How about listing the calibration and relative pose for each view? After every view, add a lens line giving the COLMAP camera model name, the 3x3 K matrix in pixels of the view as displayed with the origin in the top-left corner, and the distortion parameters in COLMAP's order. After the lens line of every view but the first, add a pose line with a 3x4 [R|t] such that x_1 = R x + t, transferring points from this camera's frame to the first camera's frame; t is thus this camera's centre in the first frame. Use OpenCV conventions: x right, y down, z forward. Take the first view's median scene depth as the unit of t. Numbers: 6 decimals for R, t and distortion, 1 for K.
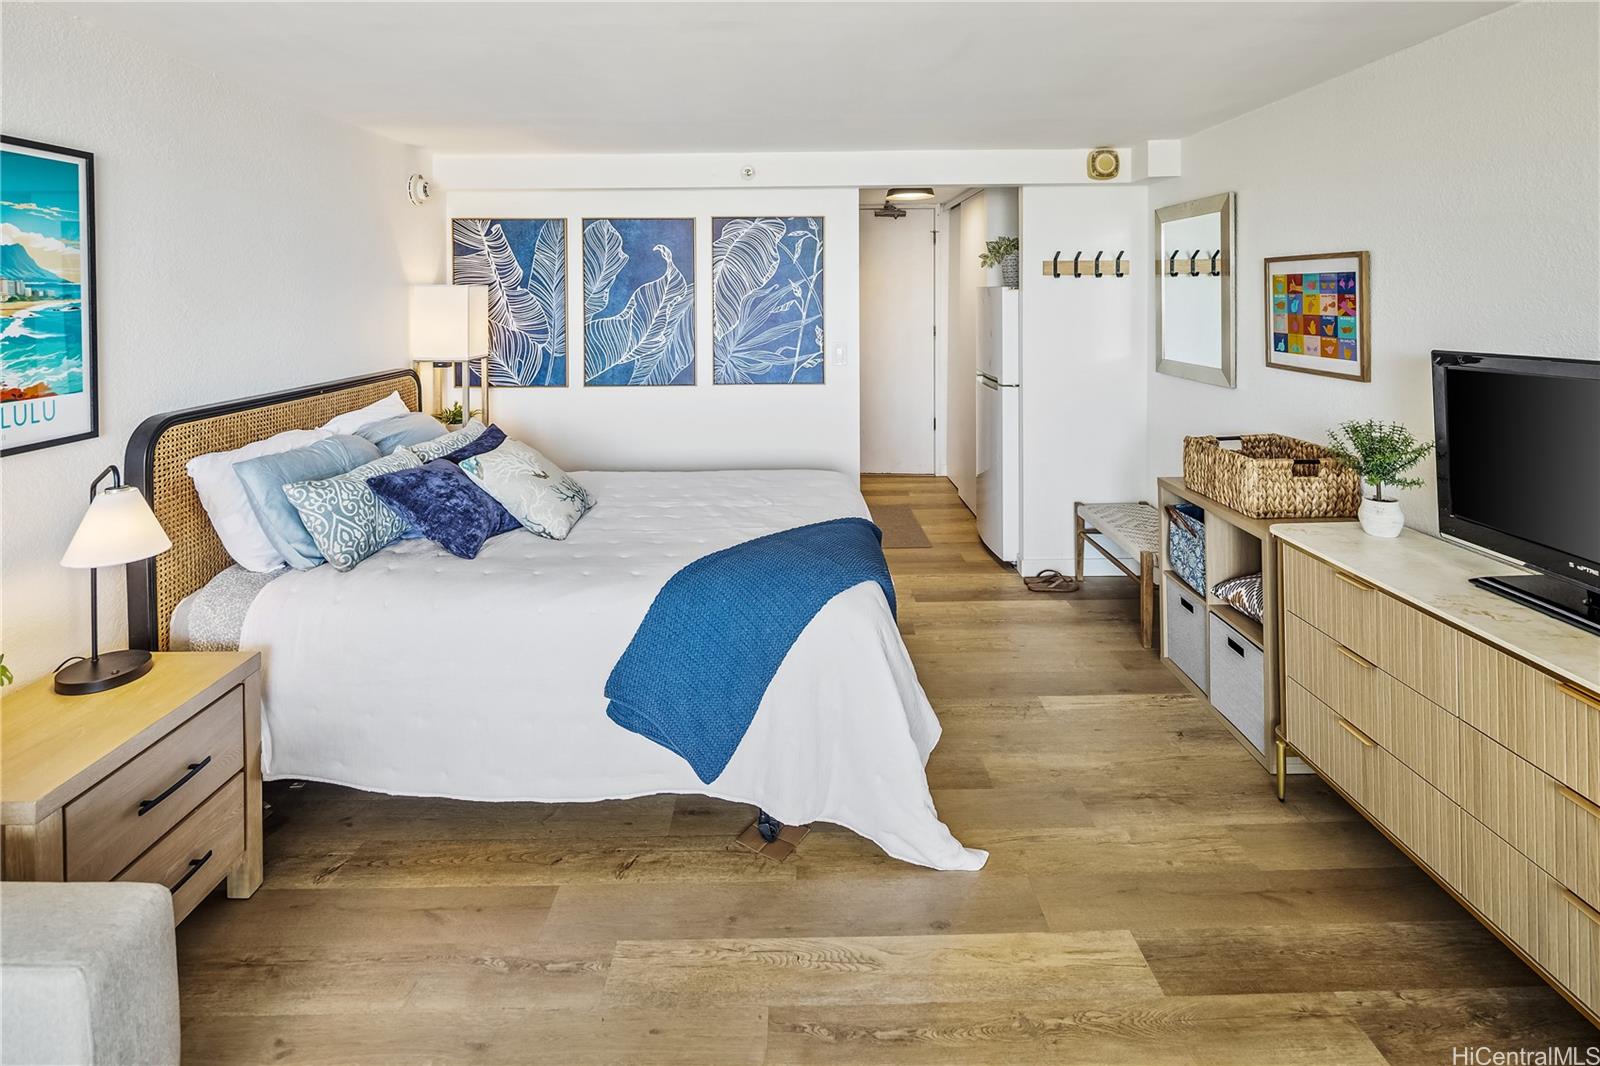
lens RADIAL K [[777.3, 0, 799.6], [0, 777.3, 302.6], [0, 0, 1]] dist [0.009261, -0.007715]
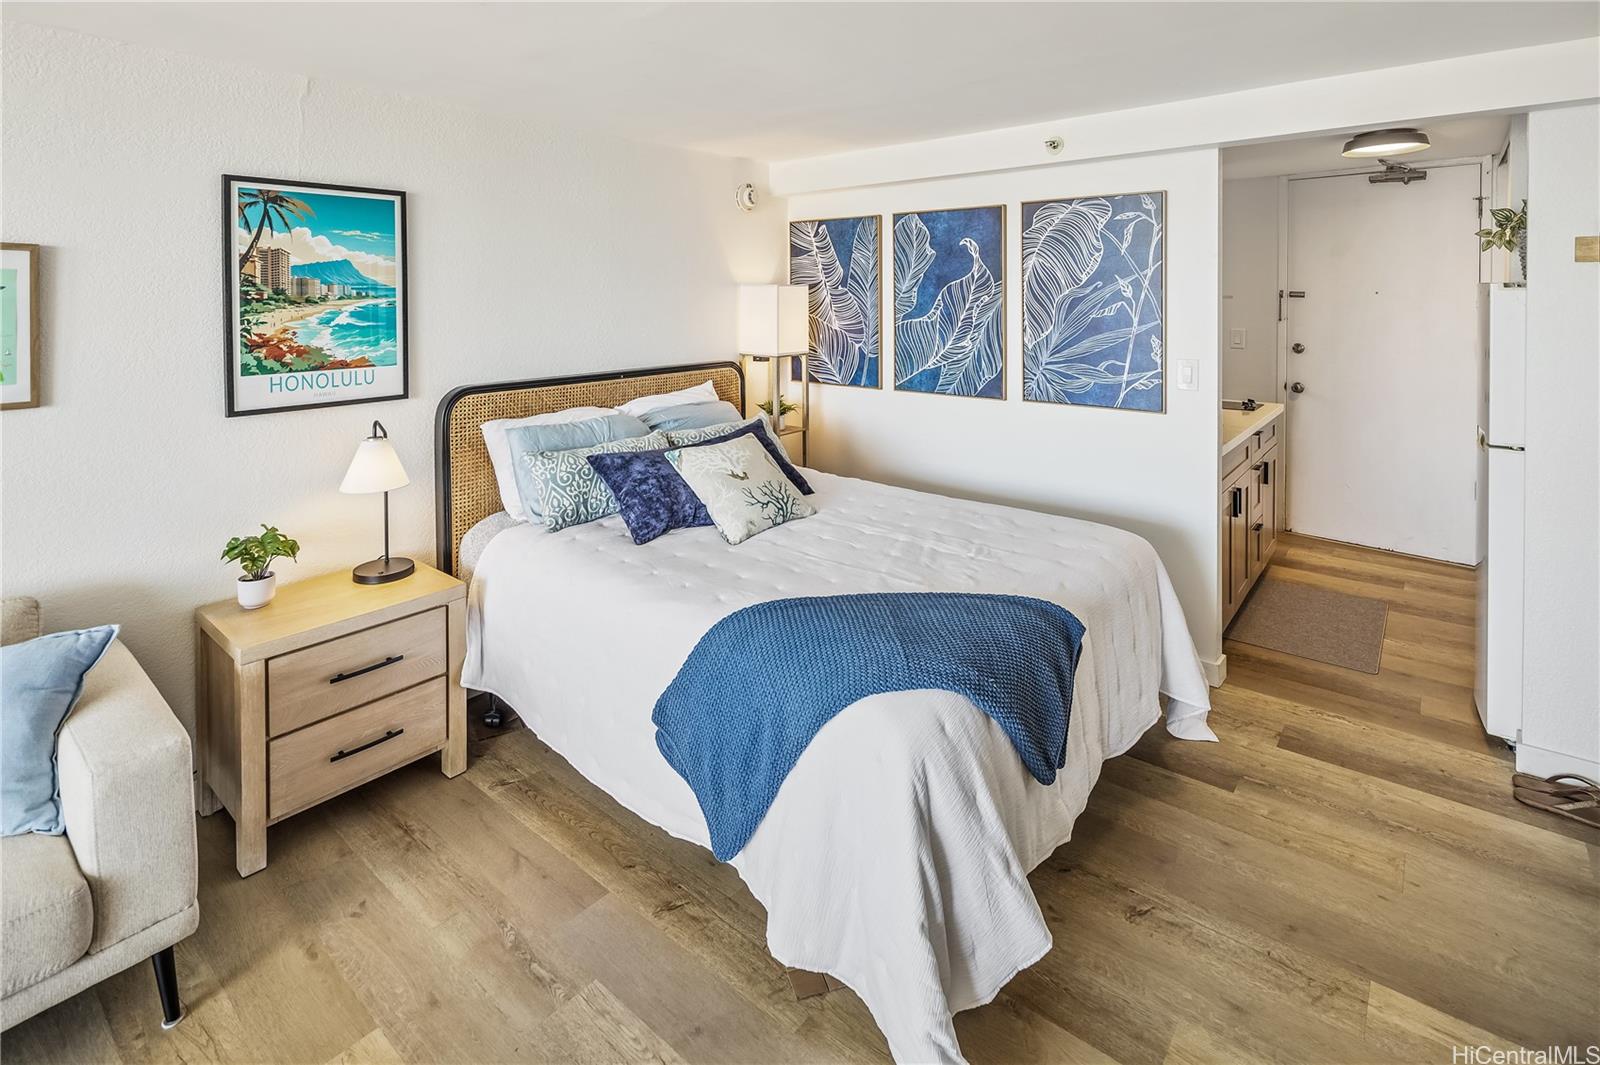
lens RADIAL K [[777.3, 0, 799.6], [0, 777.3, 302.1], [0, 0, 1]] dist [0.009261, -0.007715]
pose [[0.763755, 0.009667, -0.645434, 0.380706], [-0.007362, 0.999953, 0.006265, -0.008080], [0.645464, -0.000034, 0.763791, 0.297607]]
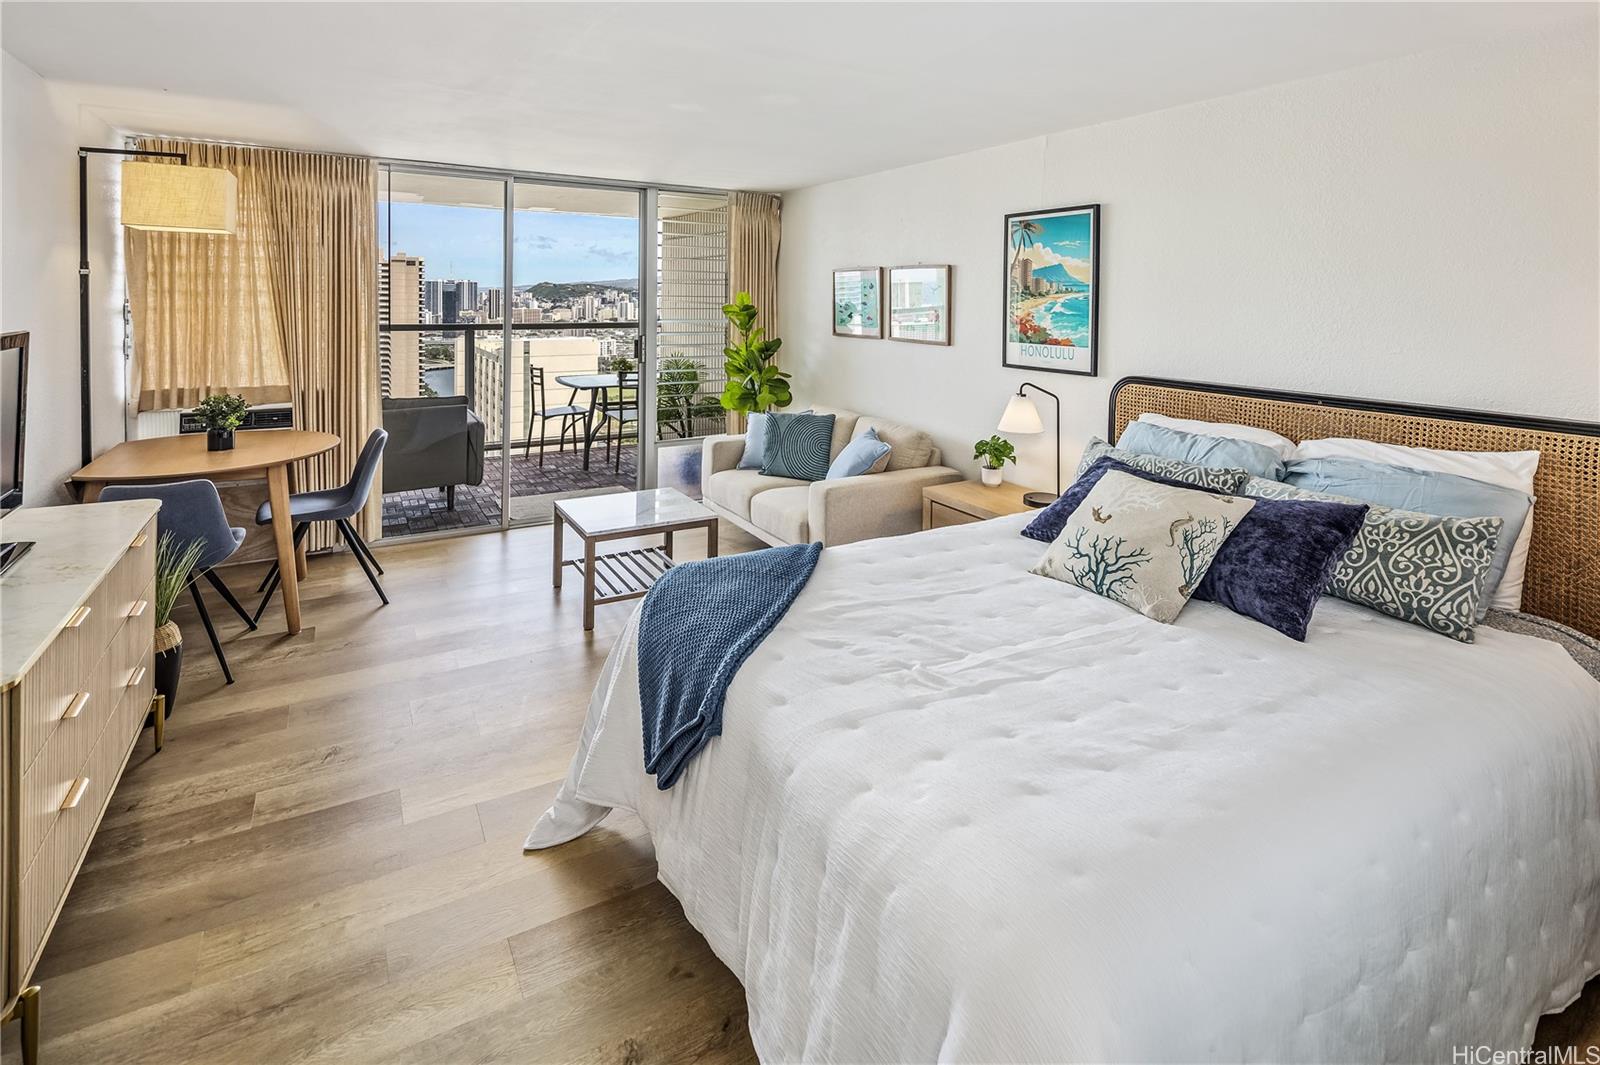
lens RADIAL K [[777.0, 0, 807.3], [0, 777.0, 306.0], [0, 0, 1]] dist [0.002049, -0.001267]
pose [[-0.862898, 0.003782, -0.505363, 0.334195], [-0.009930, 0.999652, 0.024437, -0.007858], [0.505280, 0.026105, -0.862561, 1.573385]]
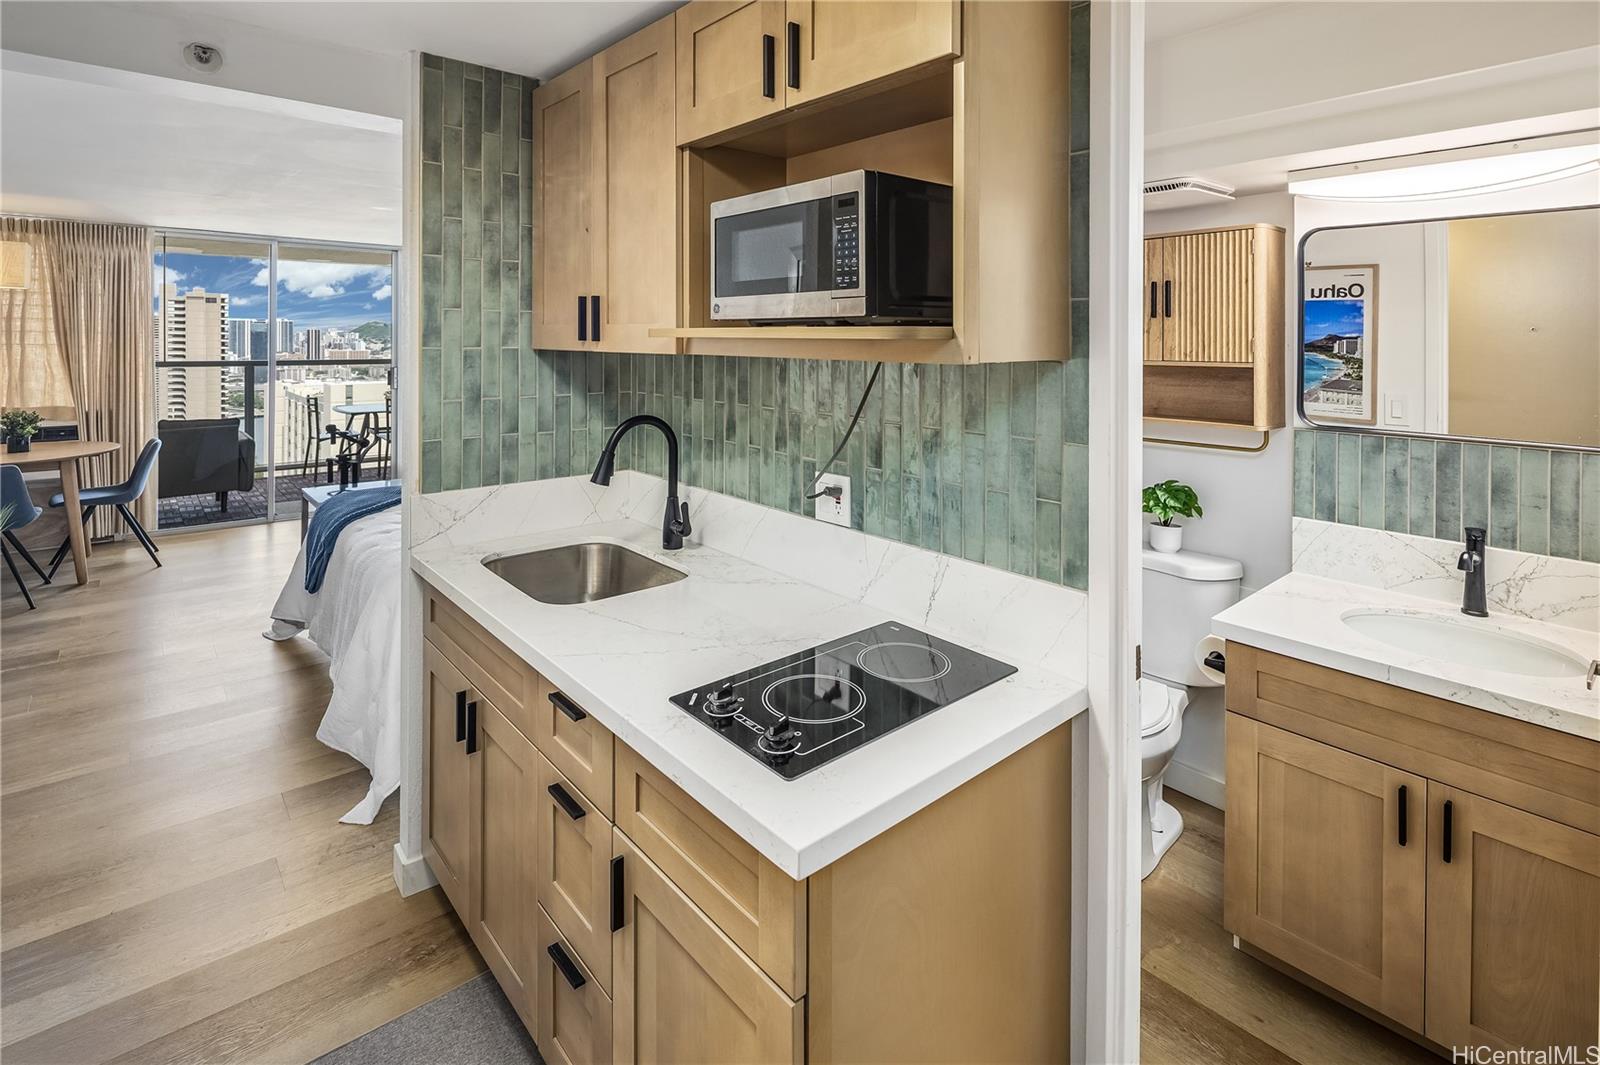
lens RADIAL K [[780.8, 0, 799.1], [0, 780.8, 339.1], [0, 0, 1]] dist [0.001587, -0.001416]
pose [[-0.762863, 0.003340, -0.646552, 0.323069], [-0.008347, 0.999852, 0.015014, -0.017786], [0.646506, 0.016850, -0.762723, 2.394910]]
